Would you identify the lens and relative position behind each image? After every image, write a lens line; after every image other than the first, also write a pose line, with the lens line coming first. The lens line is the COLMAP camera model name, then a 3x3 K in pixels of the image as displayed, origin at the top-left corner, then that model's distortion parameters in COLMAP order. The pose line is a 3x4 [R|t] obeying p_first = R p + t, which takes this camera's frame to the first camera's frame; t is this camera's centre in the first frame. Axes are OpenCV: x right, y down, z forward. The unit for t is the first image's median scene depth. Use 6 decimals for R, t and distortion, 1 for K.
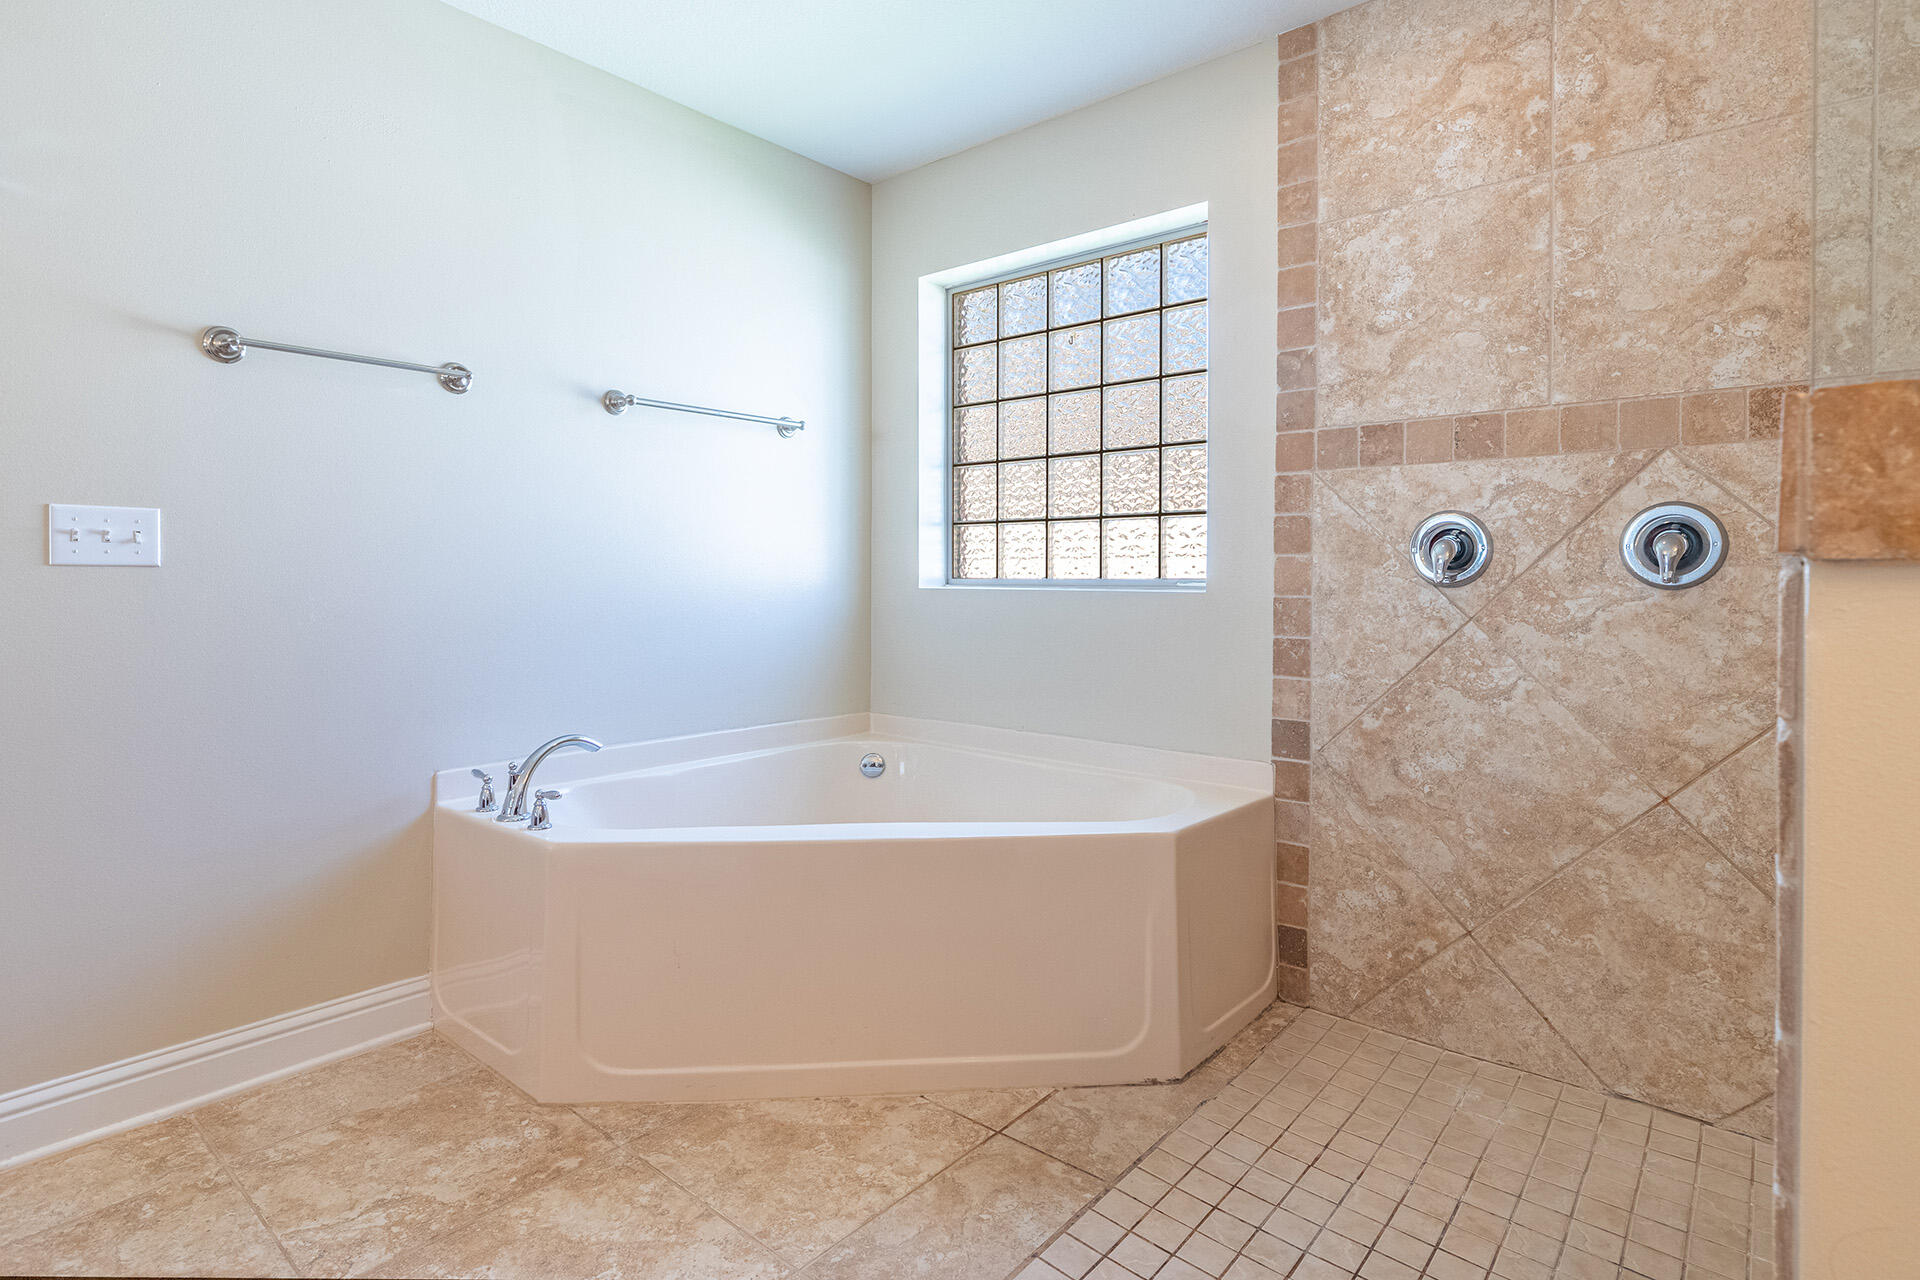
lens RADIAL K [[971.4, 0, 956.1], [0, 971.4, 586.1], [0, 0, 1]] dist [-0.004856, -0.000284]
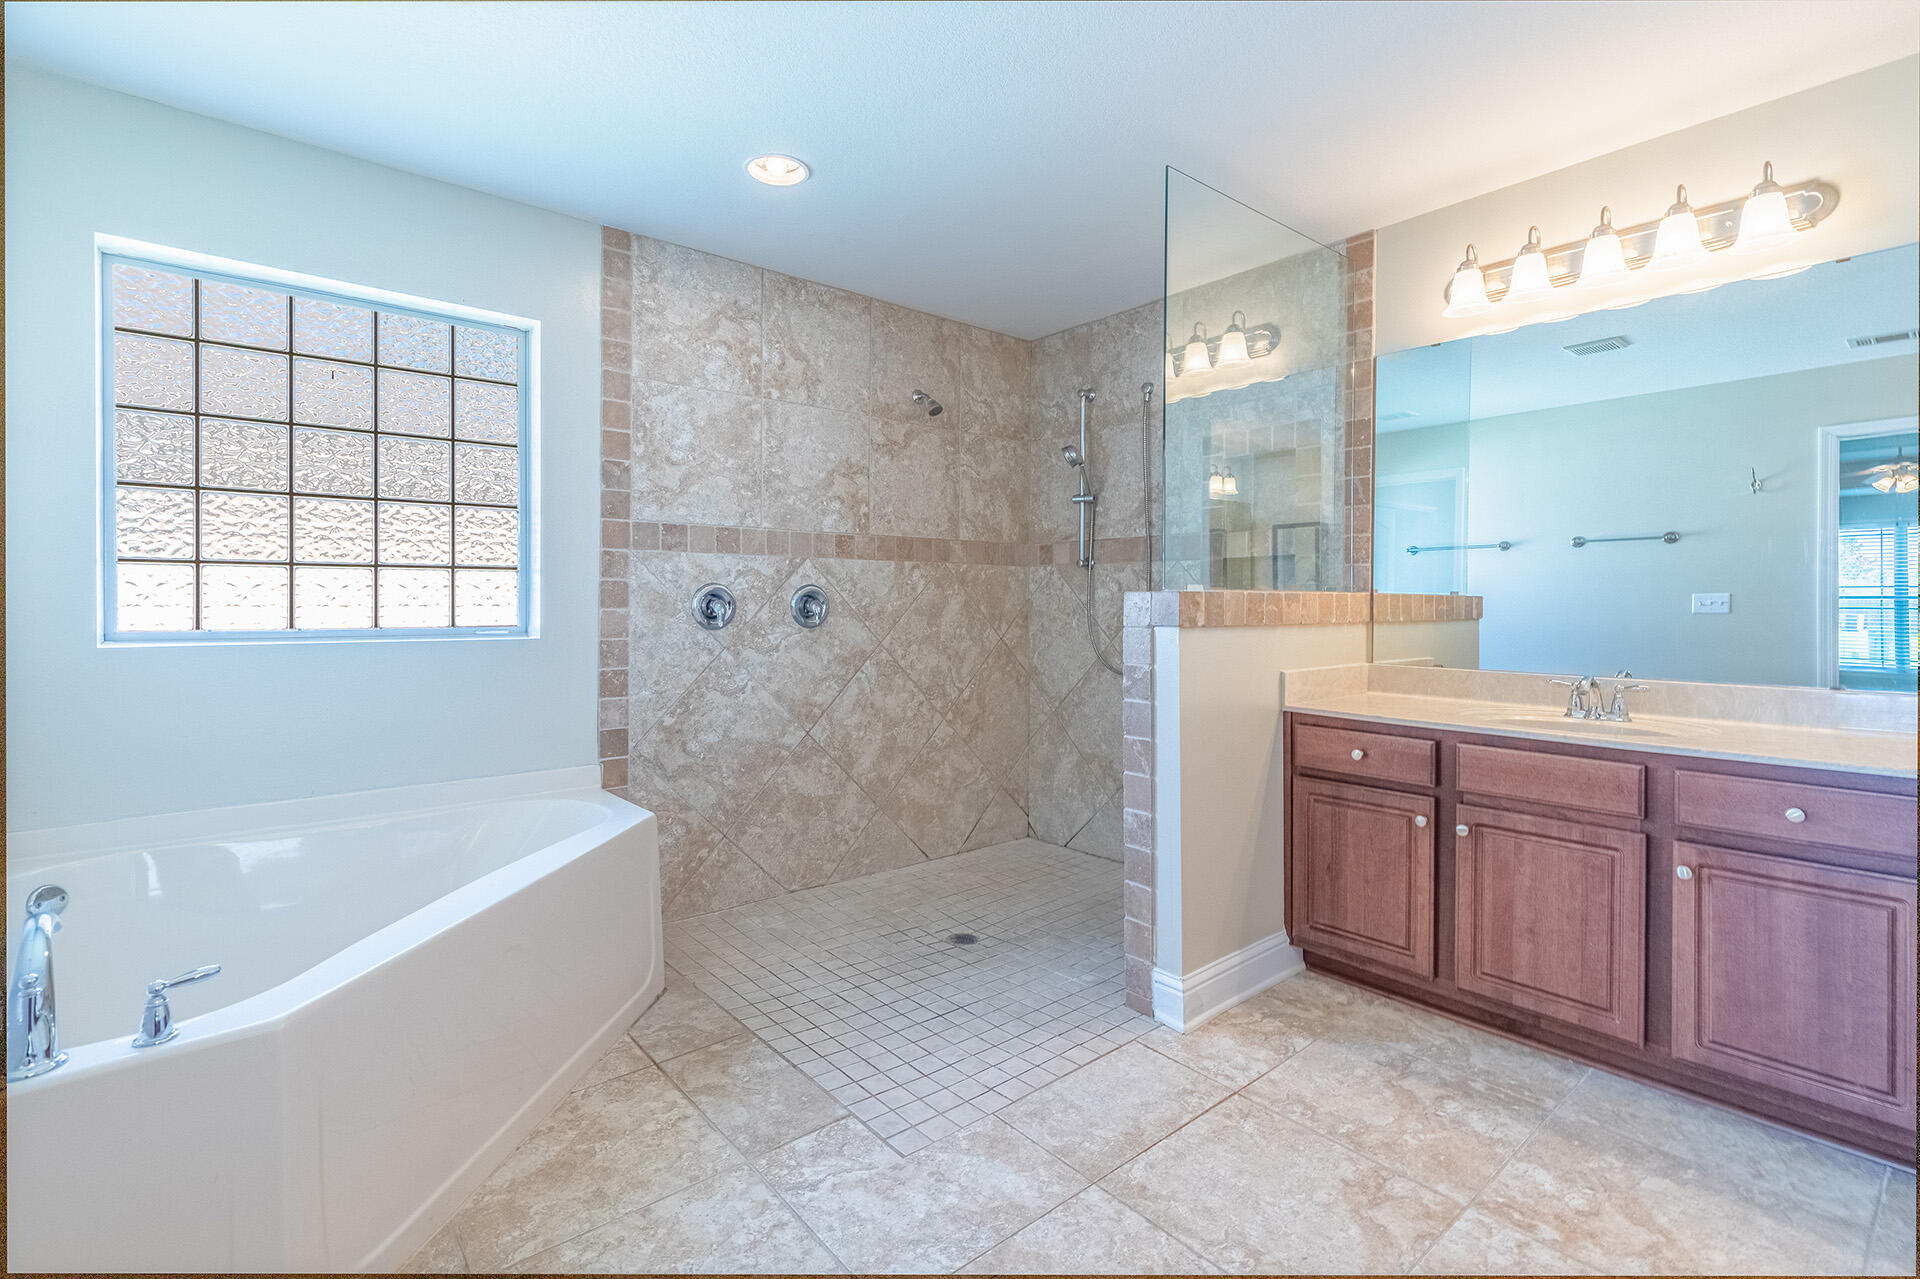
lens RADIAL K [[889.7, 0, 954.9], [0, 889.7, 606.6], [0, 0, 1]] dist [0.005567, -0.000618]
pose [[0.160664, -0.006246, 0.986989, -0.929520], [0.007211, 0.999961, 0.005154, -0.043418], [-0.986983, 0.006289, 0.160703, 0.361118]]
